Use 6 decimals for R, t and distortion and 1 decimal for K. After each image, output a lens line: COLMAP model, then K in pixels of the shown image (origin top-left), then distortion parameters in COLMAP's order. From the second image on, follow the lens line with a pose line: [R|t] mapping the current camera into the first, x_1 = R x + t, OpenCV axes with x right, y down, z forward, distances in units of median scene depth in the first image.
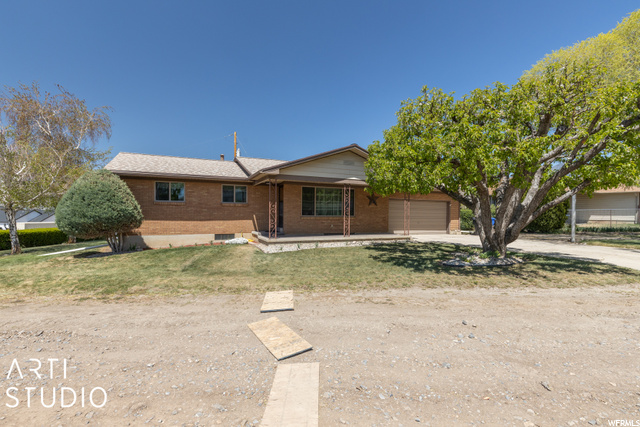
lens RADIAL K [[293.3, 0, 320.0], [0, 293.3, 213.5], [0, 0, 1]] dist [0.015437, -0.000422]
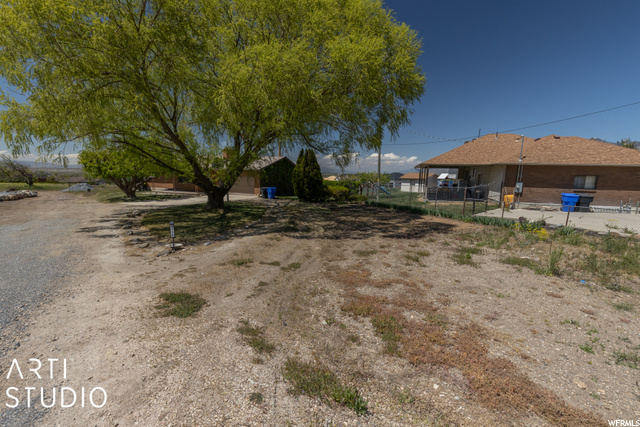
lens RADIAL K [[293.3, 0, 320.0], [0, 293.3, 213.5], [0, 0, 1]] dist [0.015437, -0.000422]
pose [[0.640105, 0.115045, -0.759625, 2.663222], [-0.007544, 0.989619, 0.143520, -0.100564], [0.768250, -0.086138, 0.634328, 0.349194]]
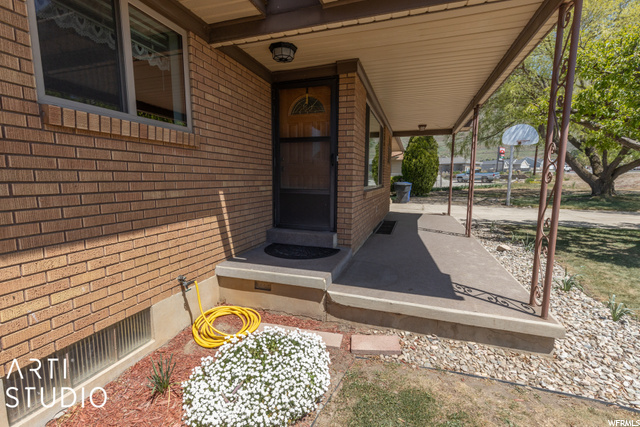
lens RADIAL K [[293.3, 0, 320.0], [0, 293.3, 213.5], [0, 0, 1]] dist [0.015437, -0.000422]
pose [[0.681762, -0.094263, 0.725475, -0.350765], [0.004095, 0.992140, 0.125063, -0.005772], [-0.731562, -0.082293, 0.676790, 0.837557]]
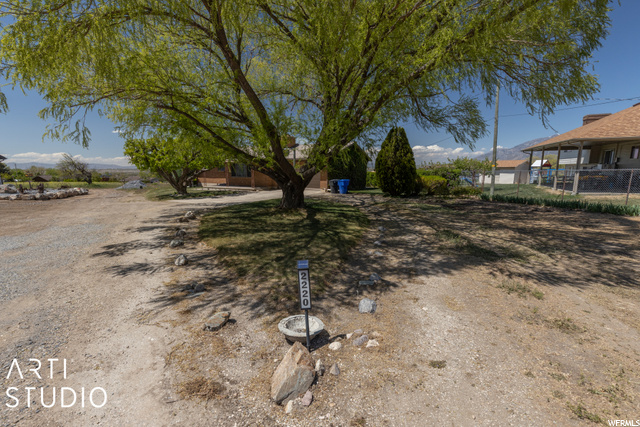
lens RADIAL K [[293.3, 0, 320.0], [0, 293.3, 213.5], [0, 0, 1]] dist [0.015437, -0.000422]
pose [[0.536270, 0.124807, -0.834768, 2.181526], [0.016029, 0.987323, 0.157912, -0.057146], [0.843894, -0.098064, 0.527471, 0.406904]]
